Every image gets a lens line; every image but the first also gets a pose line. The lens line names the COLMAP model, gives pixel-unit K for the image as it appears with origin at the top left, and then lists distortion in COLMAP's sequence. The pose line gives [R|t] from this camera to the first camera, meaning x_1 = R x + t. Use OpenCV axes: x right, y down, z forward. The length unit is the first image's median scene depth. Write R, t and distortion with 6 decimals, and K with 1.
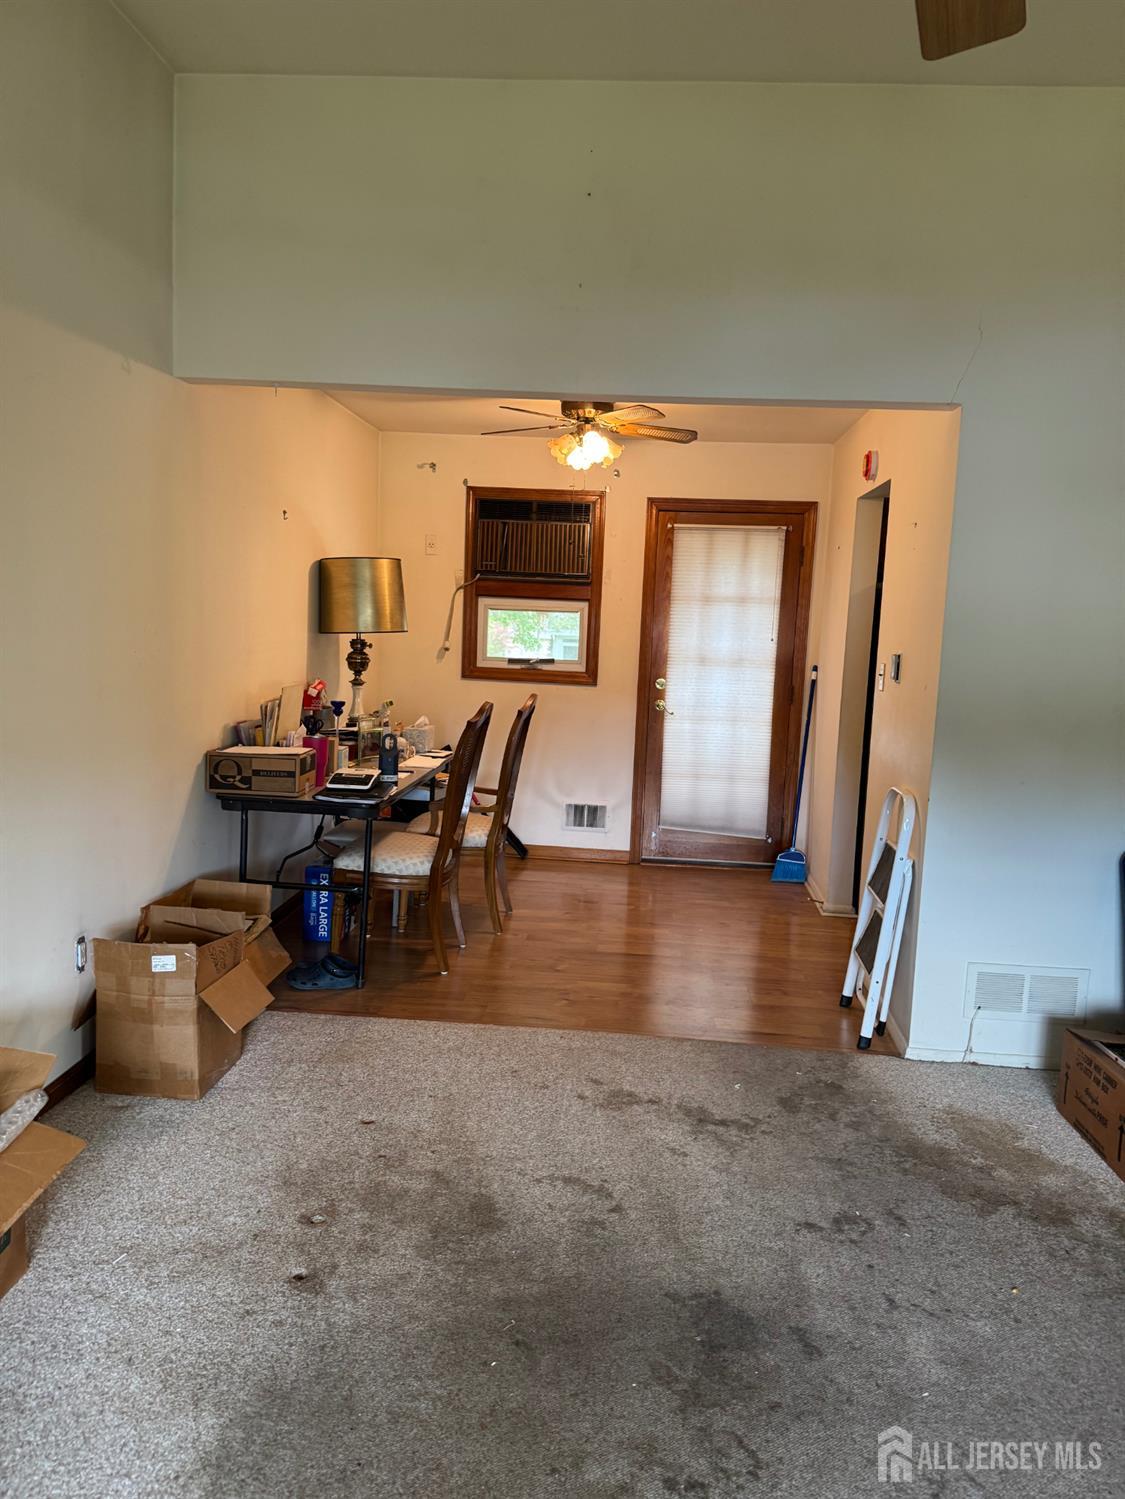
lens RADIAL K [[1089.1, 0, 562.5], [0, 1089.1, 749.5], [0, 0, 1]] dist [0.220646, -0.357174]
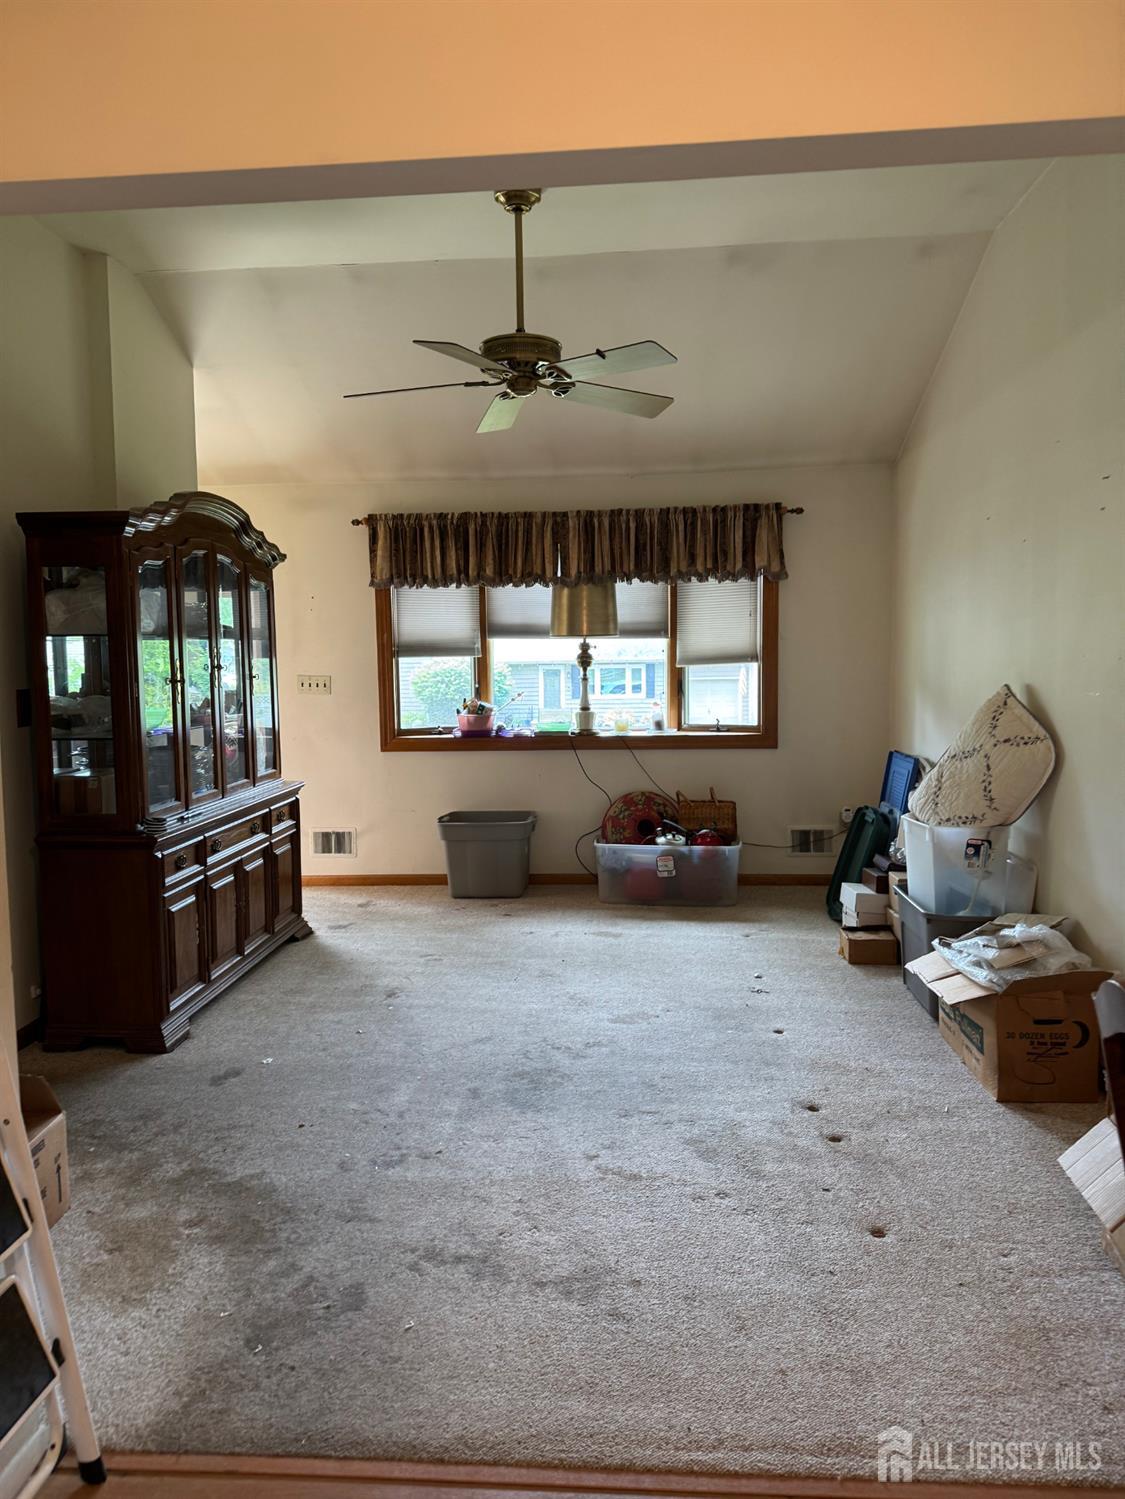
lens RADIAL K [[1089.1, 0, 562.5], [0, 1089.1, 749.5], [0, 0, 1]] dist [0.220646, -0.357174]
pose [[-0.999492, -0.027358, -0.016356, 0.094757], [-0.030101, 0.978921, 0.202010, -0.202806], [0.010485, 0.202399, -0.979247, 1.787078]]
